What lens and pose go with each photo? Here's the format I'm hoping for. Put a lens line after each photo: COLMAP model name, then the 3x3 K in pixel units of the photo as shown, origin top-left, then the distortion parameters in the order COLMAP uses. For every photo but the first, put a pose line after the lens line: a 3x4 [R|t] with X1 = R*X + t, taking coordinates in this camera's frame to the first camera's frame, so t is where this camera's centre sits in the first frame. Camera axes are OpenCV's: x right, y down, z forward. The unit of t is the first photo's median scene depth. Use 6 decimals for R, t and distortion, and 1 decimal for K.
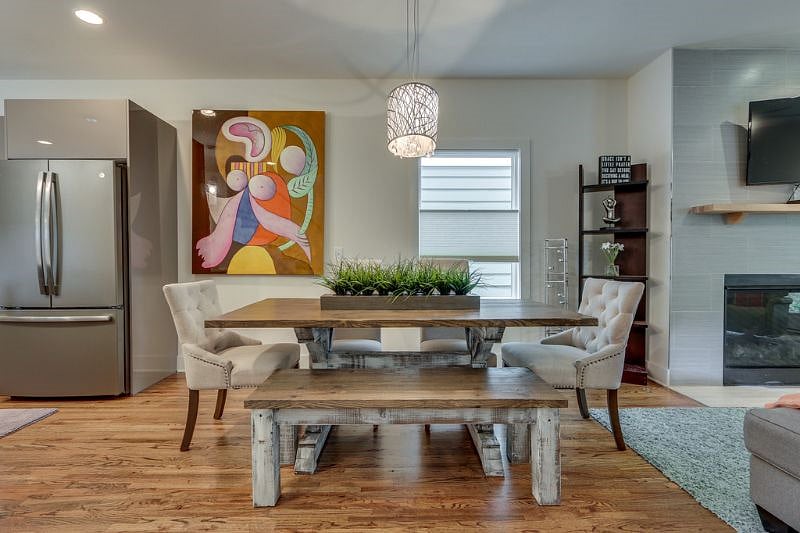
lens RADIAL K [[367.9, 0, 398.1], [0, 367.9, 265.6], [0, 0, 1]] dist [-0.009316, 0.004125]
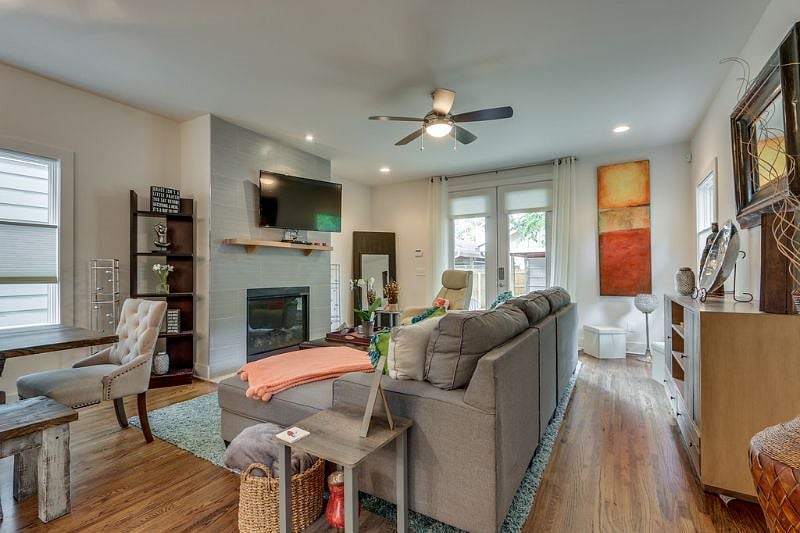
lens RADIAL K [[367.9, 0, 397.2], [0, 367.9, 268.2], [0, 0, 1]] dist [-0.009316, 0.004125]
pose [[0.538634, 0.006625, 0.842514, 0.021582], [0.013582, 0.999771, -0.016545, -0.022625], [-0.842431, 0.020354, 0.538420, -0.219459]]
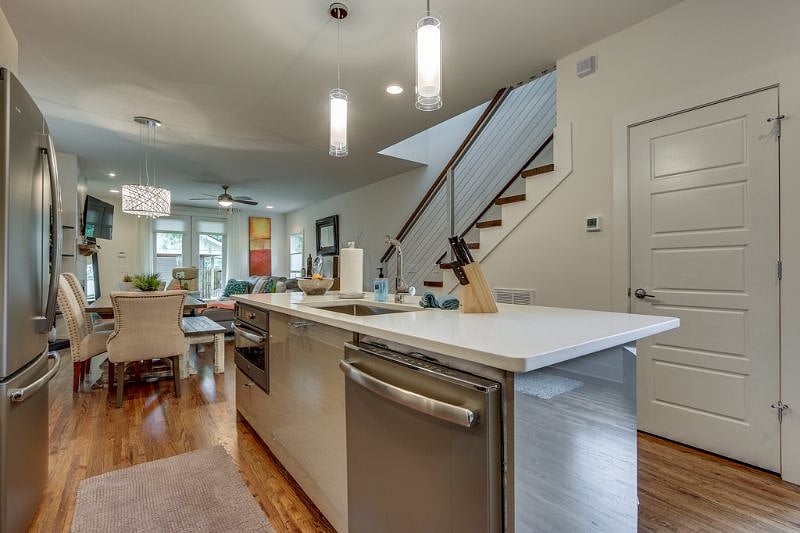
lens RADIAL K [[367.9, 0, 399.9], [0, 367.9, 267.6], [0, 0, 1]] dist [-0.009316, 0.004125]
pose [[-0.582204, 0.007837, 0.813005, -1.574387], [0.015381, 0.999881, 0.001376, -0.020027], [-0.812898, 0.013306, -0.582255, 0.723583]]
